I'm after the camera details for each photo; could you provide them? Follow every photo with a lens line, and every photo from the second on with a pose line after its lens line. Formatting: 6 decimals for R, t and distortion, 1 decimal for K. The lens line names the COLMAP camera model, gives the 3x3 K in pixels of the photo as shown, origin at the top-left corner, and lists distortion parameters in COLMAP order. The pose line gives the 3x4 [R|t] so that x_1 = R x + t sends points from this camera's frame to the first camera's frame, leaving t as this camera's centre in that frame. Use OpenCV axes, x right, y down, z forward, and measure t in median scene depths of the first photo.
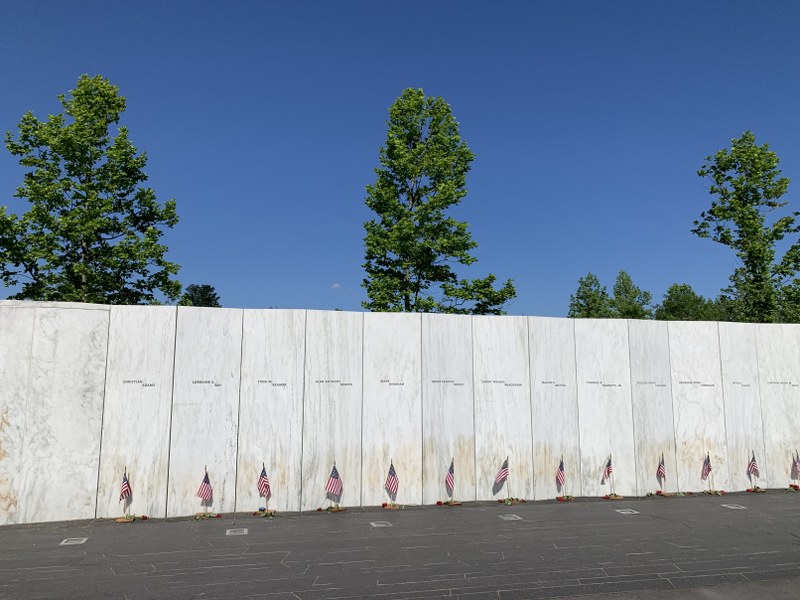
lens RADIAL K [[605.1, 0, 396.5], [0, 605.1, 298.4], [0, 0, 1]] dist [0.022291, -0.008556]
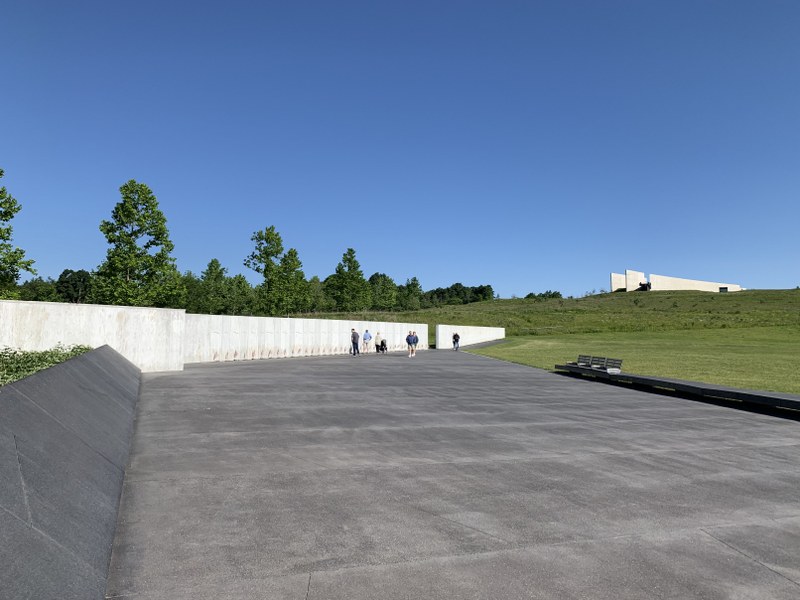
lens RADIAL K [[605.1, 0, 399.9], [0, 605.1, 299.5], [0, 0, 1]] dist [0.022291, -0.008556]
pose [[0.615549, 0.049127, 0.786566, -2.834286], [-0.114332, 0.993063, 0.027450, -0.349287], [-0.779761, -0.106826, 0.616896, -2.554052]]
